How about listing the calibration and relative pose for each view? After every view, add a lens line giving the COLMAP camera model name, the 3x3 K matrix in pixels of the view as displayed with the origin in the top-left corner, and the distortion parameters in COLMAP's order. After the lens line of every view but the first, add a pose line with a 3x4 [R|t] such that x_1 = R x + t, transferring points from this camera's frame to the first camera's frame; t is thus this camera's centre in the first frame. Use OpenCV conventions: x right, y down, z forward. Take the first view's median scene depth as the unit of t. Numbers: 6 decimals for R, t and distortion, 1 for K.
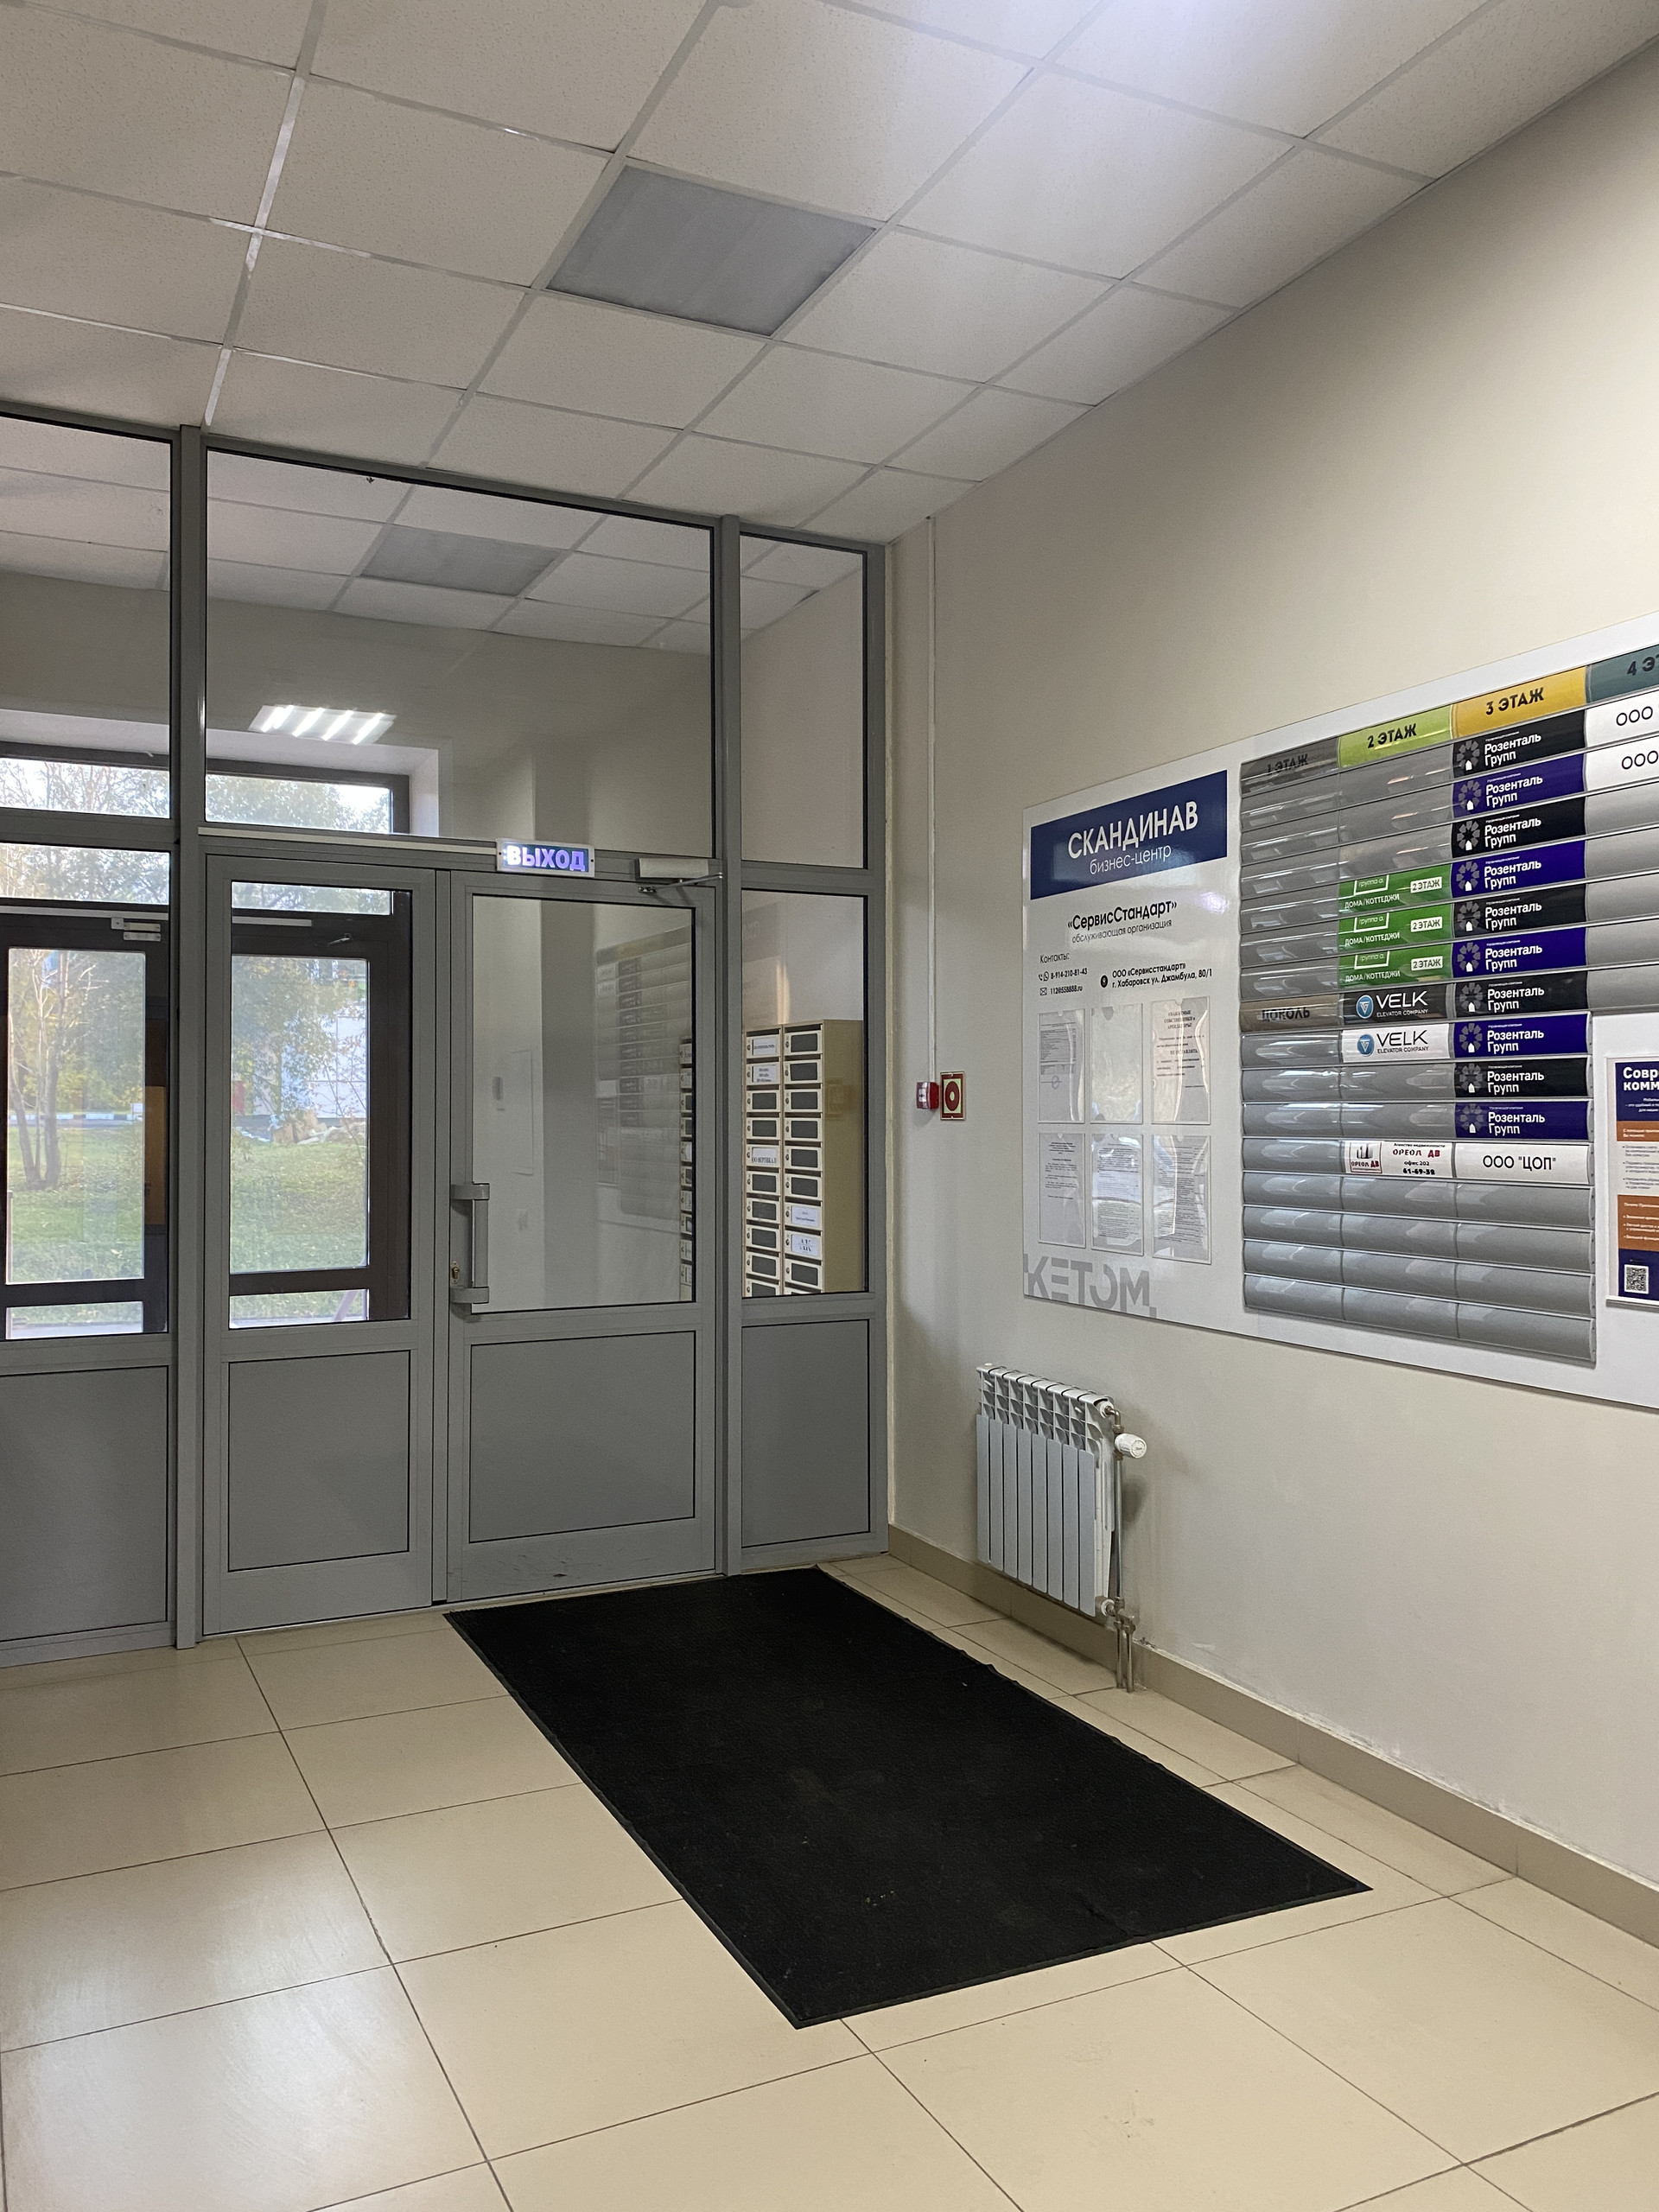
lens RADIAL K [[1674.6, 0, 822.5], [0, 1674.6, 1108.4], [0, 0, 1]] dist [0.028852, -0.002531]
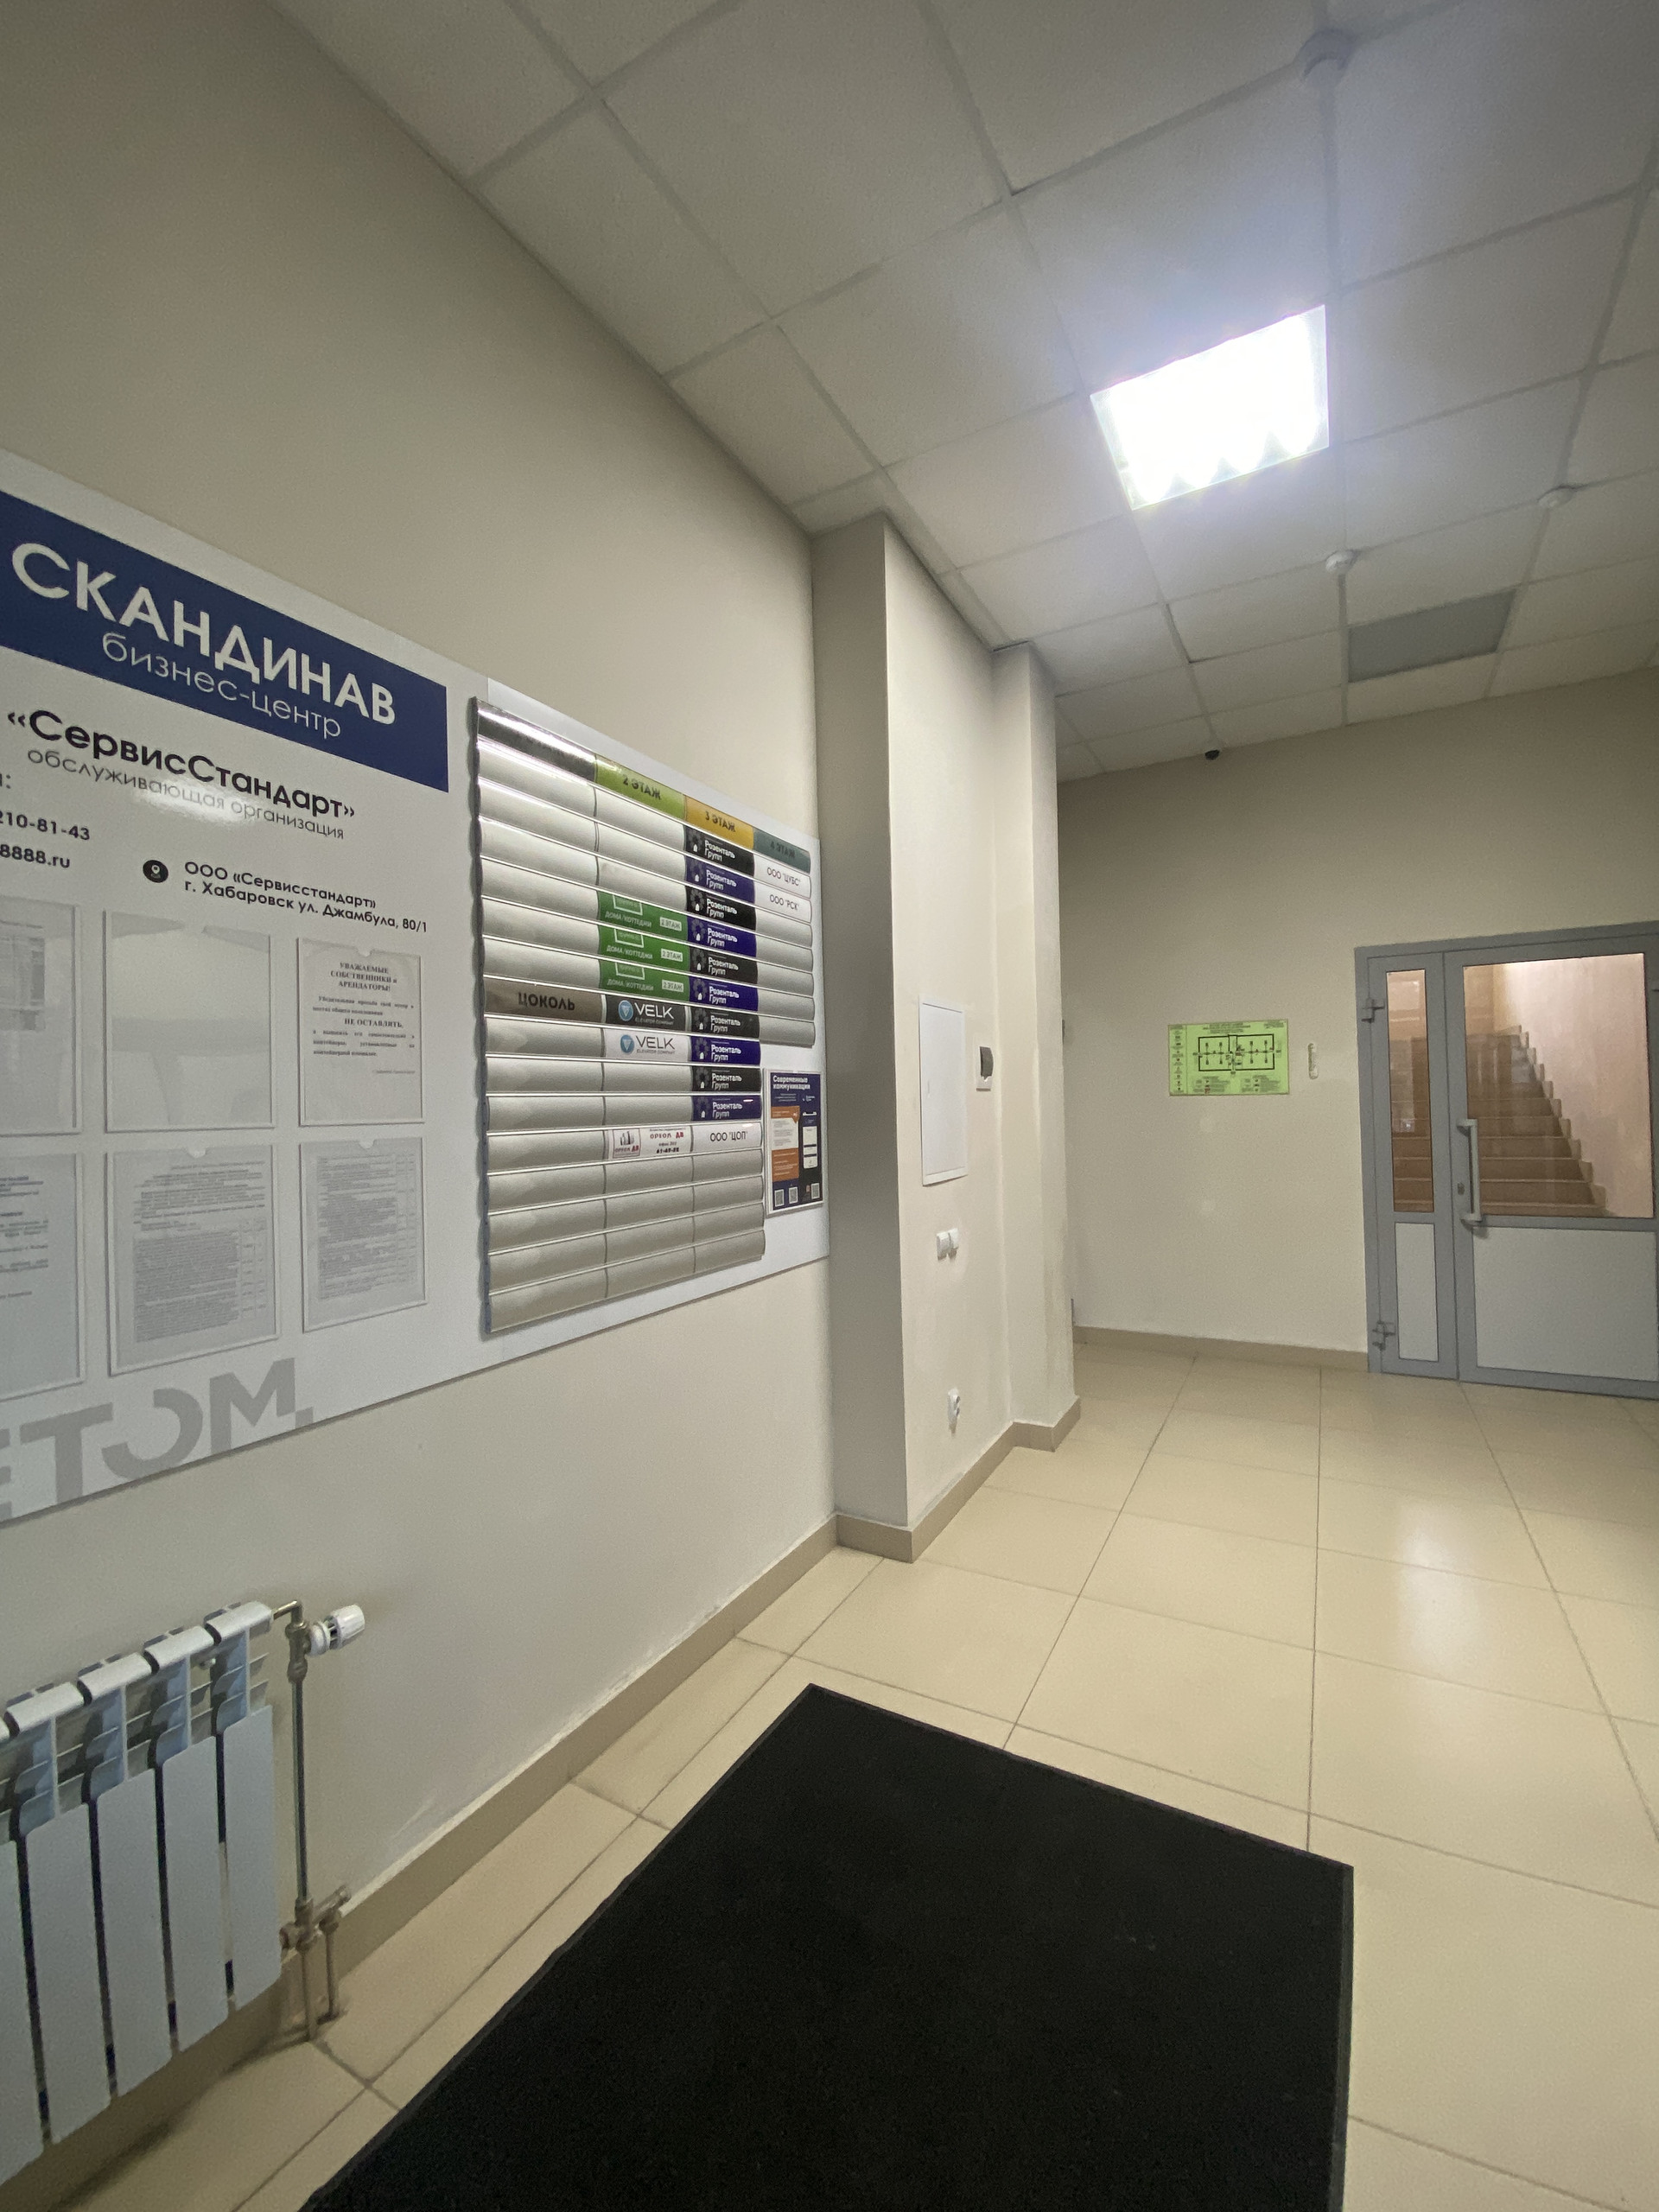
lens RADIAL K [[894.0, 0, 812.2], [0, 894.0, 1094.5], [0, 0, 1]] dist [0.002140, -0.000863]
pose [[-0.571574, 0.024567, 0.820183, -0.251934], [0.021588, 0.999656, -0.014898, 0.008458], [-0.820267, 0.009191, -0.571908, 1.293688]]
